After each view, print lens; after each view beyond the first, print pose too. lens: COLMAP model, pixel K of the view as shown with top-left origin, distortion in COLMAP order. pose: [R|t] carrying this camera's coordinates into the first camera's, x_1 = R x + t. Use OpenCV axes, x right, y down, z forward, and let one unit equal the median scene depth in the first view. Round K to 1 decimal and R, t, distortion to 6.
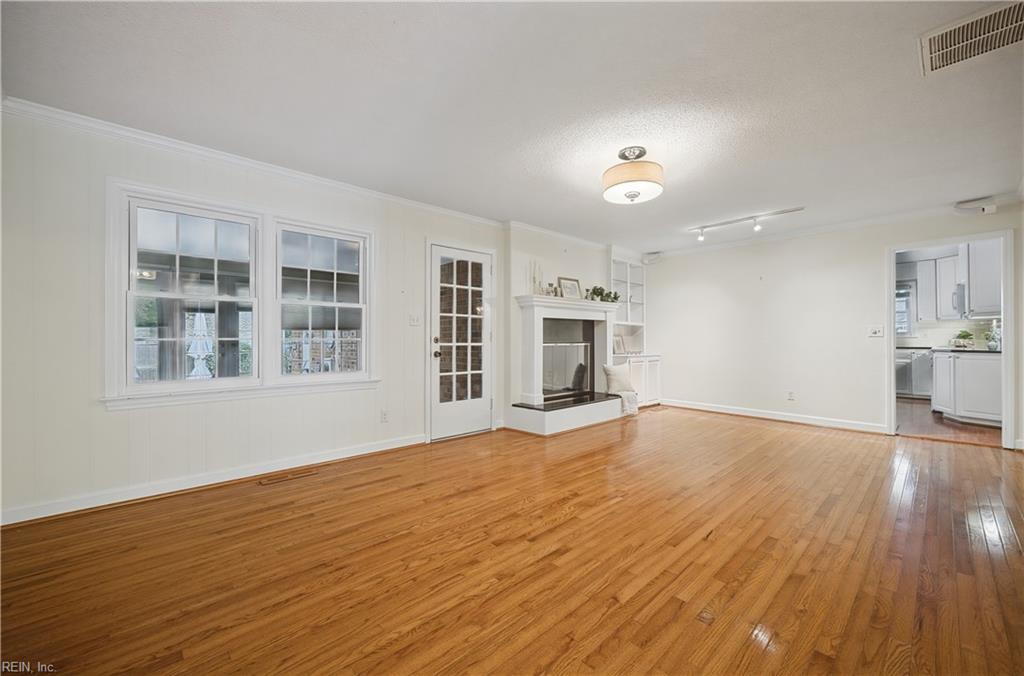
lens RADIAL K [[408.5, 0, 510.2], [0, 408.5, 338.3], [0, 0, 1]] dist [-0.000964, -0.000654]
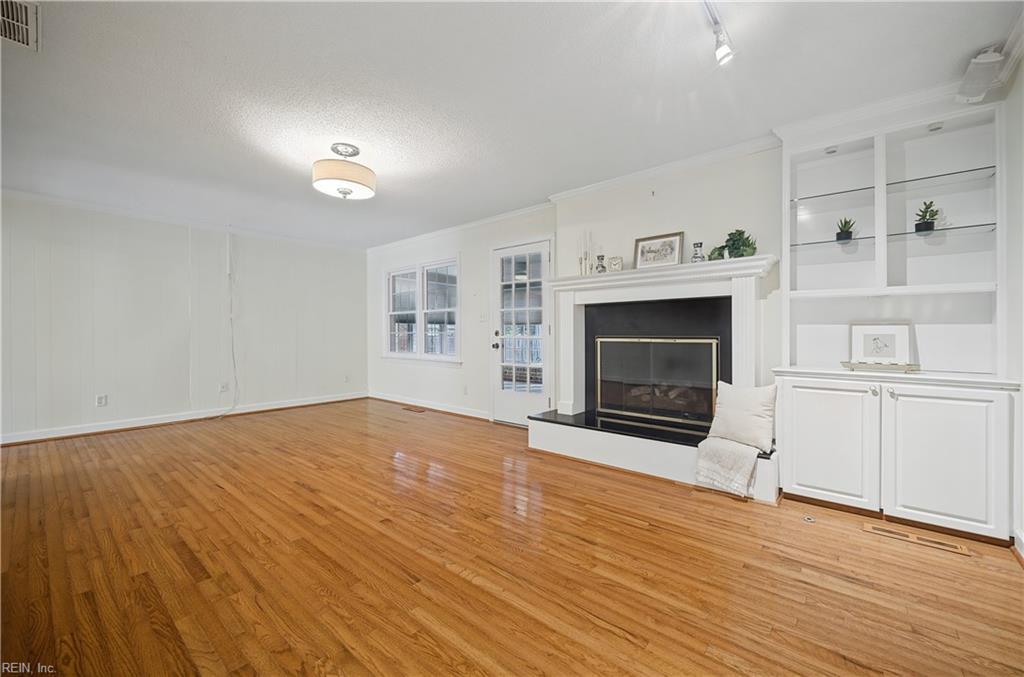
lens RADIAL K [[408.5, 0, 510.3], [0, 408.5, 334.2], [0, 0, 1]] dist [-0.000964, -0.000654]
pose [[0.109765, 0.003474, -0.993951, 0.971557], [0.004077, 0.999984, 0.003945, 0.002489], [0.993949, -0.004485, 0.109749, 0.926026]]
